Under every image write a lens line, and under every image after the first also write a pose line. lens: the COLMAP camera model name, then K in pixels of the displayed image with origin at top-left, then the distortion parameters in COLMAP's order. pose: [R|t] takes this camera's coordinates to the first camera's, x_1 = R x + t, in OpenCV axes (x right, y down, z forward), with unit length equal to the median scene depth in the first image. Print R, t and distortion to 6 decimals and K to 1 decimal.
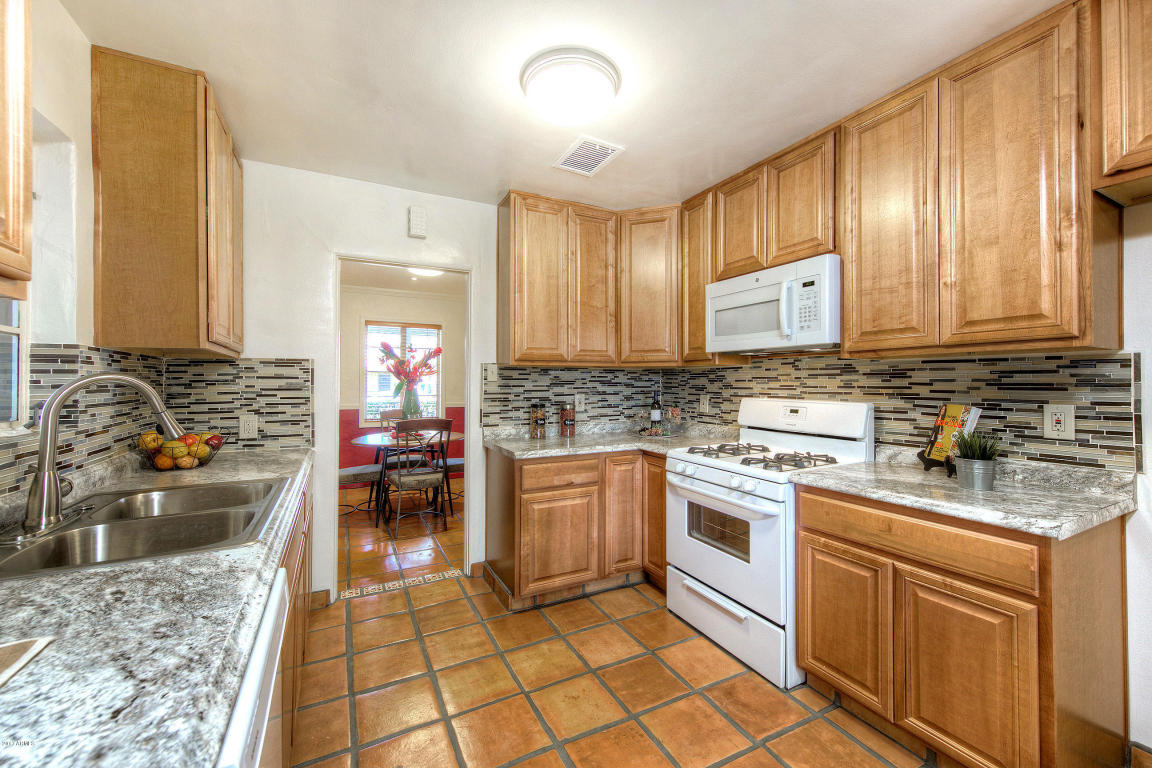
lens RADIAL K [[449.8, 0, 581.9], [0, 449.8, 377.8], [0, 0, 1]] dist [0.008868, -0.001361]
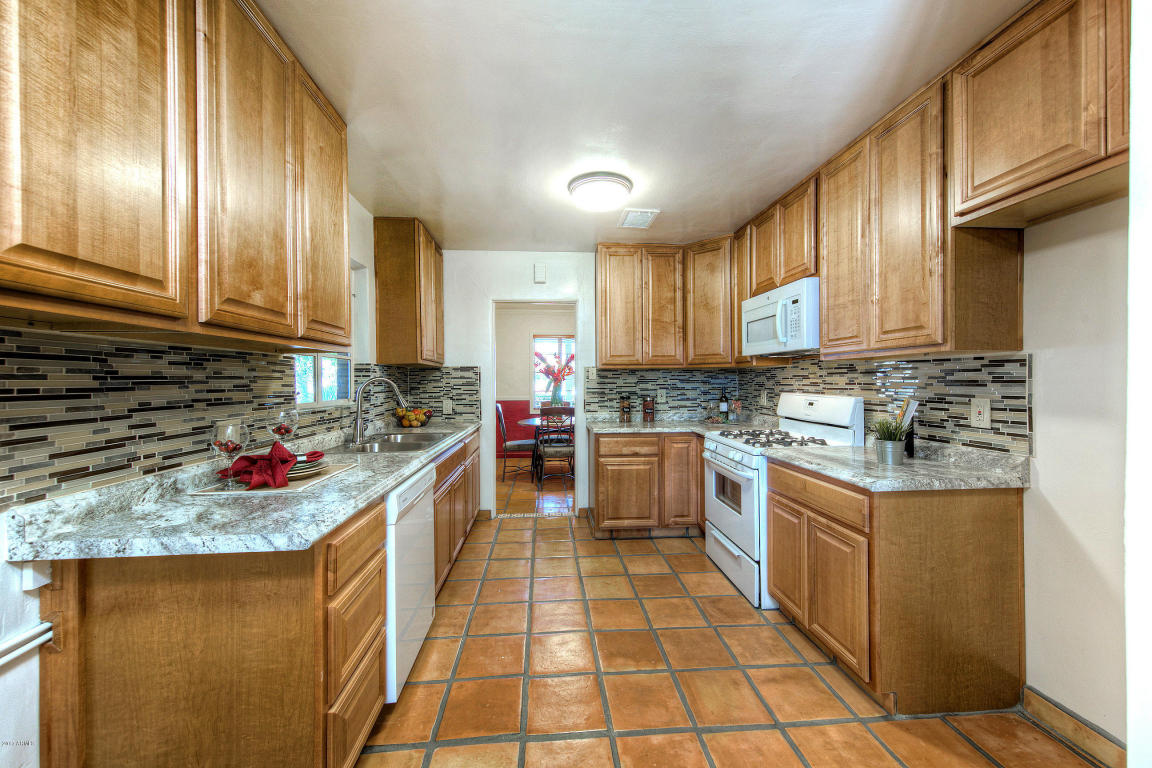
lens RADIAL K [[423.5, 0, 584.4], [0, 423.5, 382.5], [0, 0, 1]] dist [0.011483, -0.000099]
pose [[0.923193, -0.001296, -0.384335, 0.355379], [0.007501, 0.999865, 0.014645, -0.003703], [0.384264, -0.016403, 0.923078, -0.276710]]
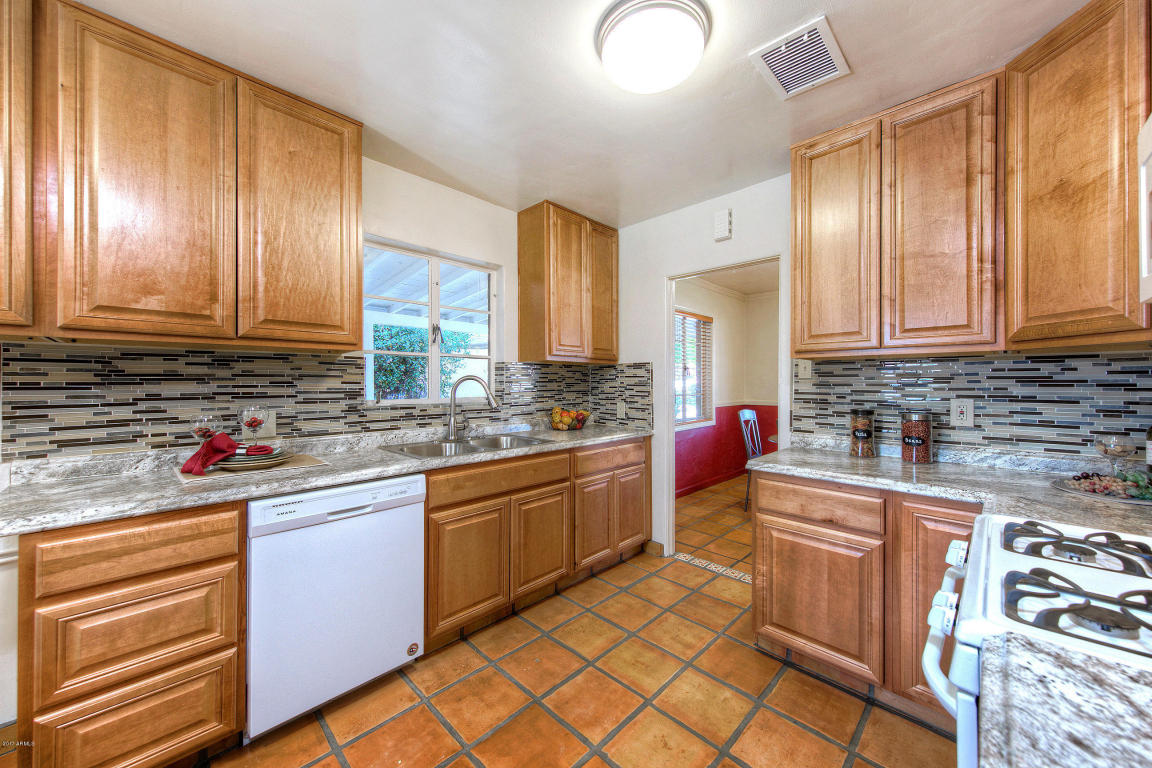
lens RADIAL K [[423.5, 0, 581.4], [0, 423.5, 381.0], [0, 0, 1]] dist [0.011483, -0.000099]
pose [[0.313604, 0.000261, -0.949554, 0.533803], [0.008755, 0.999957, 0.003166, 0.007593], [0.949513, -0.009306, 0.313589, 0.451674]]
